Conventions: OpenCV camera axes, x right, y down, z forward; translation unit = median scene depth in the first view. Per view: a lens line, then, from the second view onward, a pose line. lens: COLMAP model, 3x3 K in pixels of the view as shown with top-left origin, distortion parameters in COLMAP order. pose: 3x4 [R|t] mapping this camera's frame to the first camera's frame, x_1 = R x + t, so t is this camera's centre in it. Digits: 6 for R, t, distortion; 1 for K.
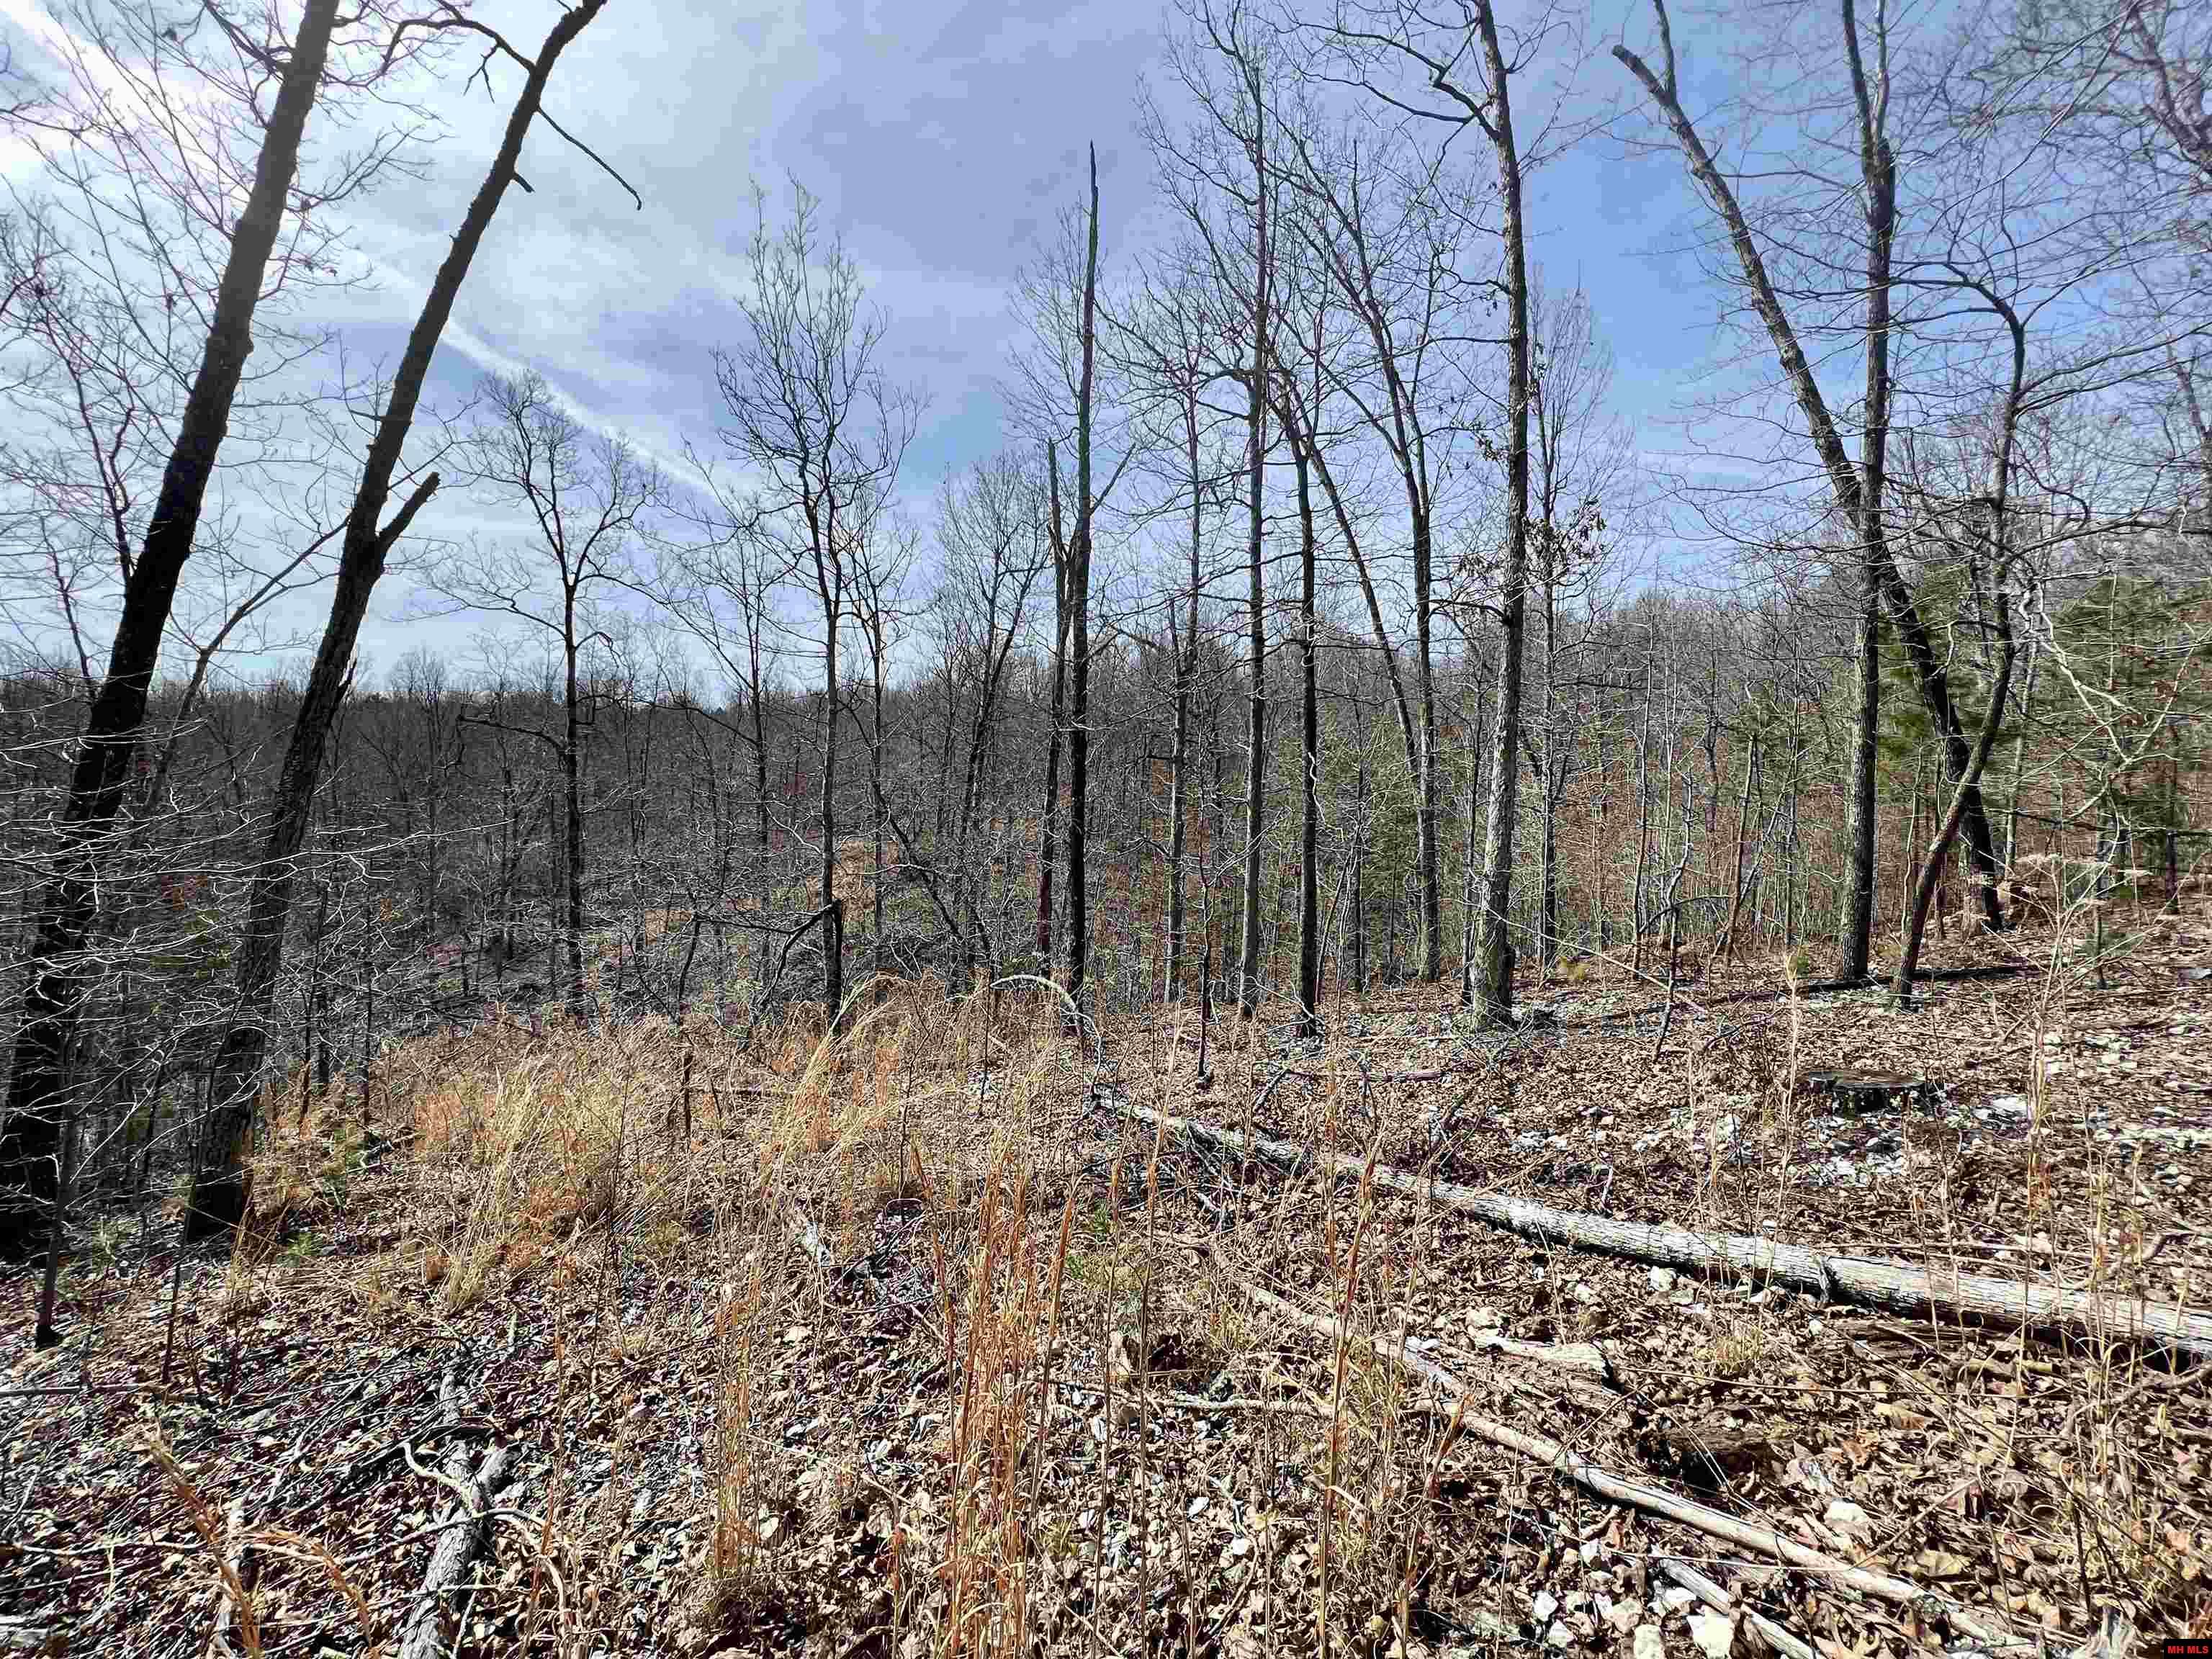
lens RADIAL K [[887.1, 0, 1106.0], [0, 887.1, 829.5], [0, 0, 1]] dist [-0.001702, -0.000086]
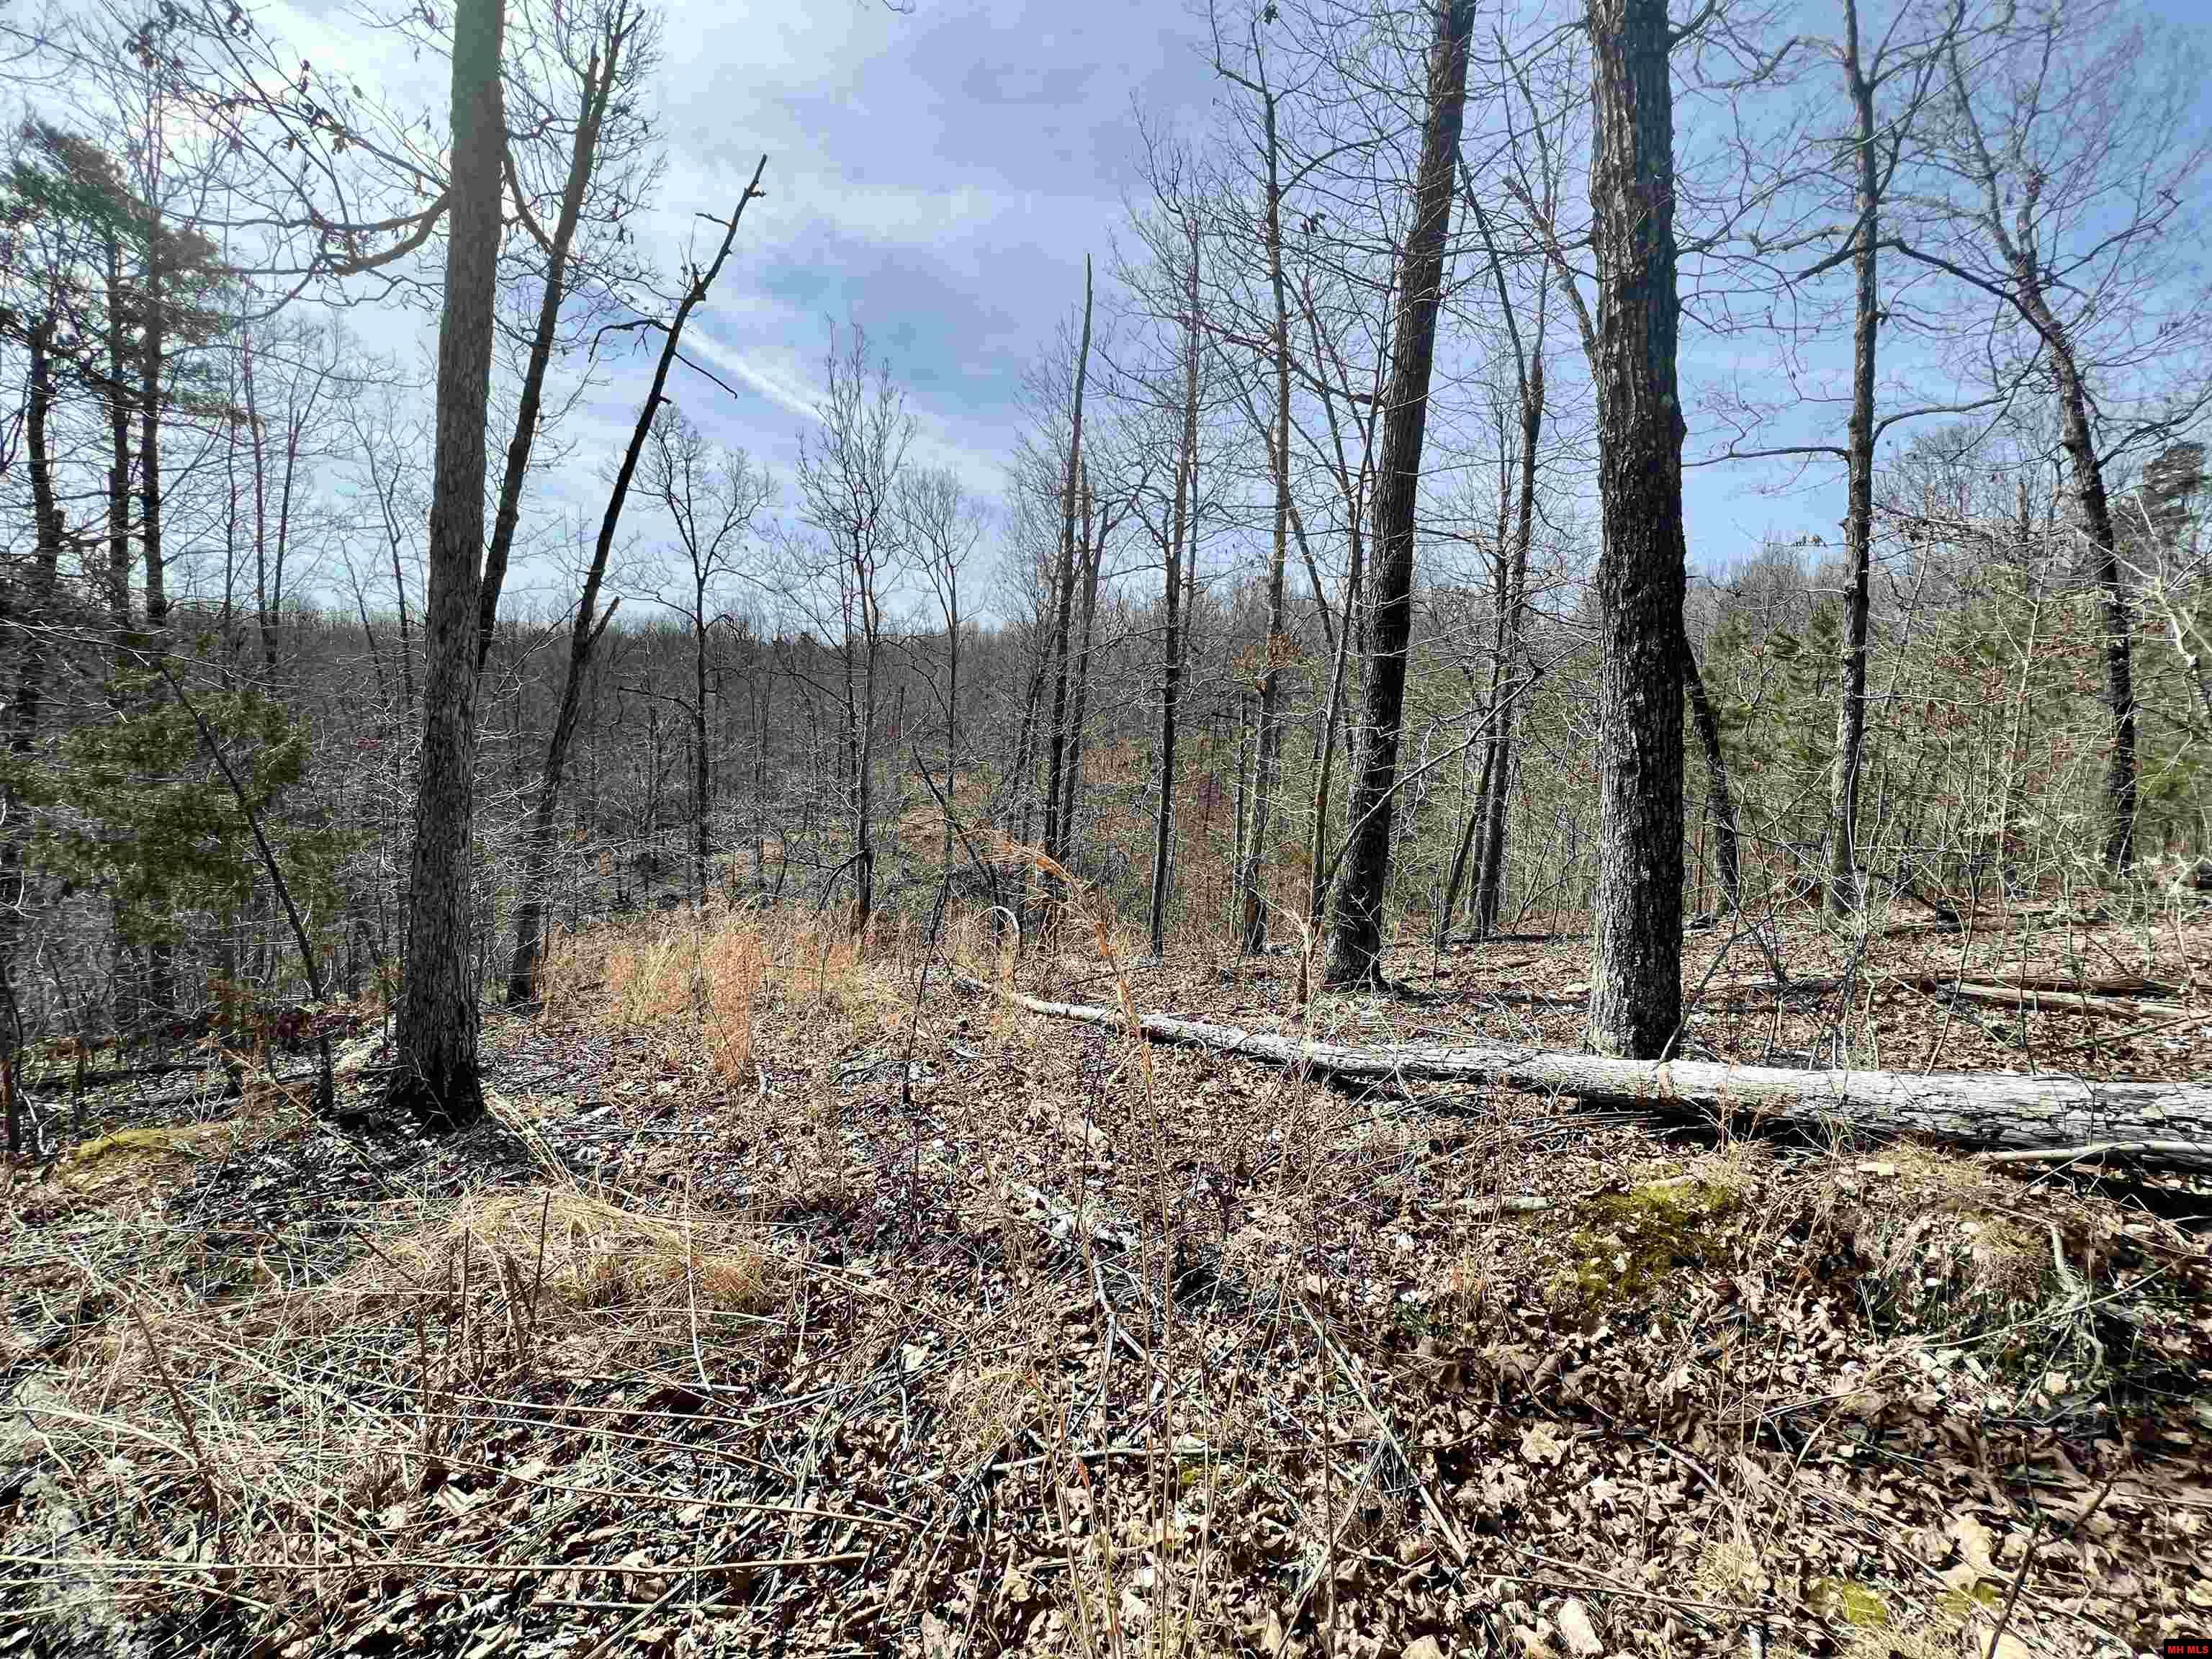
lens RADIAL K [[887.9, 0, 1103.5], [0, 887.9, 840.1], [0, 0, 1]] dist [-0.000934, 0.000213]
pose [[0.991454, 0.049620, -0.120648, 0.124038], [-0.040170, 0.996022, 0.079539, -0.031473], [0.124114, -0.074013, 0.989504, -0.189339]]
